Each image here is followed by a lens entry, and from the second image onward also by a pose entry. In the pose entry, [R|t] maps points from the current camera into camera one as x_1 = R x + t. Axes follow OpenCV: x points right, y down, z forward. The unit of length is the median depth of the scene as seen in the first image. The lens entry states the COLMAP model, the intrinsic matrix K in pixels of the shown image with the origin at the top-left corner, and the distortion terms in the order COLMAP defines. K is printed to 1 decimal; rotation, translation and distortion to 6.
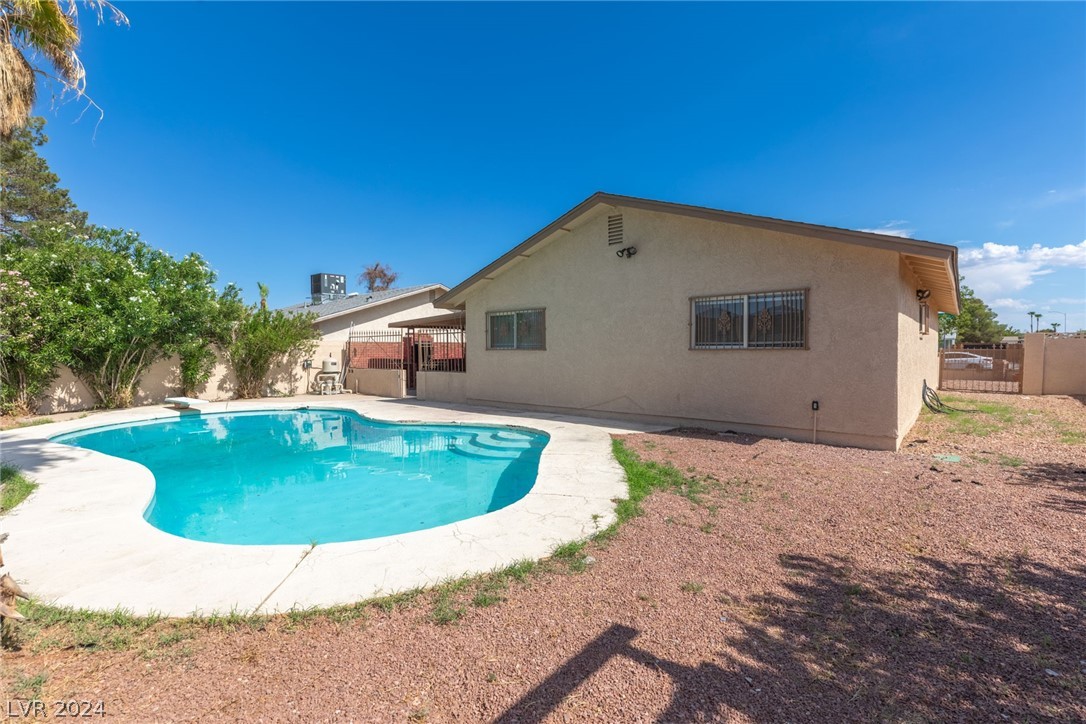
lens RADIAL K [[498.0, 0, 543.3], [0, 498.0, 360.1], [0, 0, 1]] dist [0.023799, 0.000598]
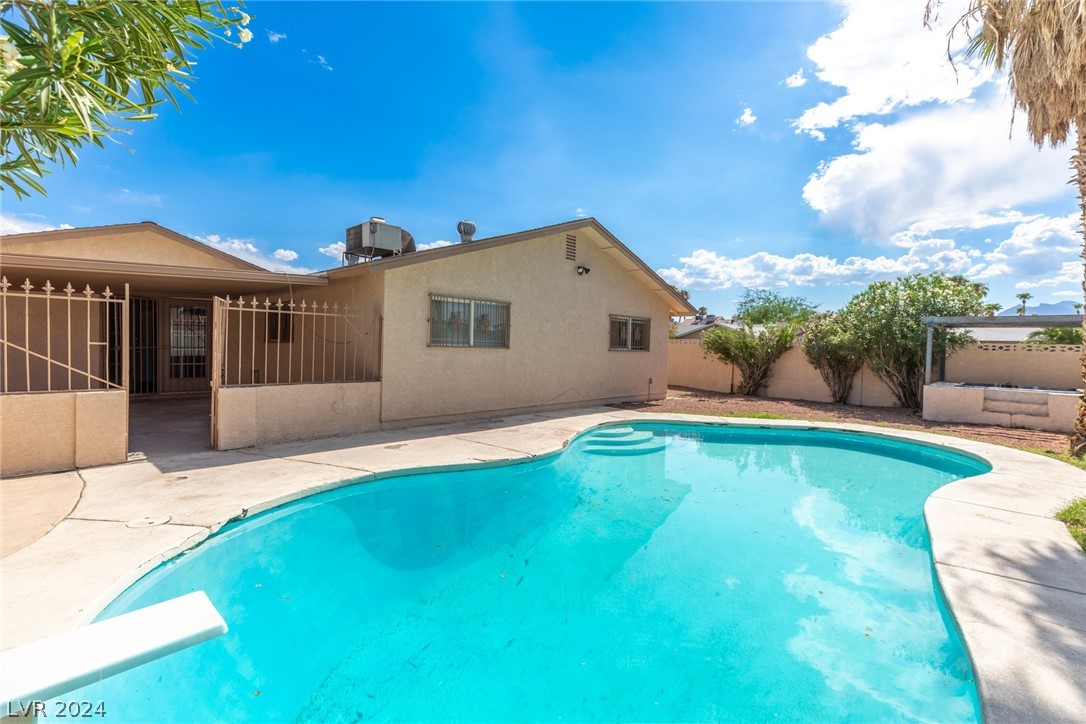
lens RADIAL K [[498.0, 0, 542.9], [0, 498.0, 363.1], [0, 0, 1]] dist [0.023799, 0.000598]
pose [[0.032062, -0.029593, 0.999048, -0.917378], [-0.004174, 0.999549, 0.029742, -0.021015], [-0.999477, -0.005123, 0.031924, 0.909213]]
